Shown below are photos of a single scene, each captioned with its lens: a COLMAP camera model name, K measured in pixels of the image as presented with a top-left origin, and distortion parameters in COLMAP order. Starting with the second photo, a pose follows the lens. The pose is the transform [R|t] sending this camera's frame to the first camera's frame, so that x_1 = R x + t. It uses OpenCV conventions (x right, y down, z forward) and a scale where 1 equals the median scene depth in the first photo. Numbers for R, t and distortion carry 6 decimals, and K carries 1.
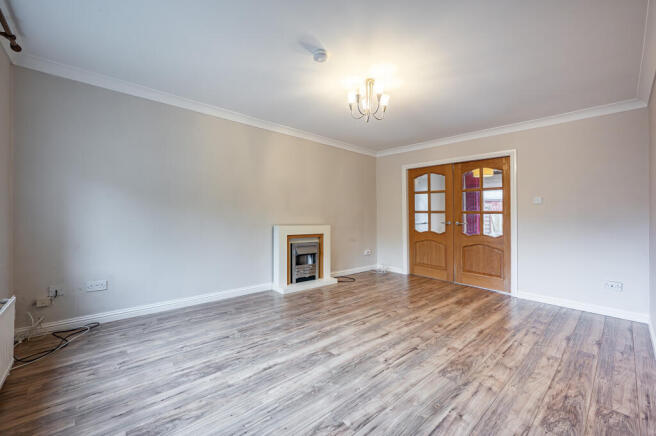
lens RADIAL K [[263.6, 0, 328.0], [0, 263.6, 218.0], [0, 0, 1]] dist [-0.002175, -0.000187]
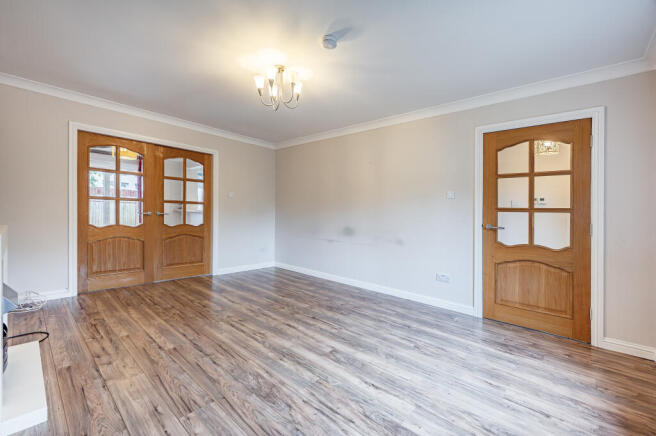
lens RADIAL K [[273.1, 0, 328.0], [0, 273.1, 218.0], [0, 0, 1]] dist [-0.000343, -0.000039]
pose [[-0.106309, -0.037900, 0.993611, -0.818873], [-0.024013, 0.999080, 0.035539, -0.020877], [-0.994043, -0.020082, -0.107122, 0.935339]]
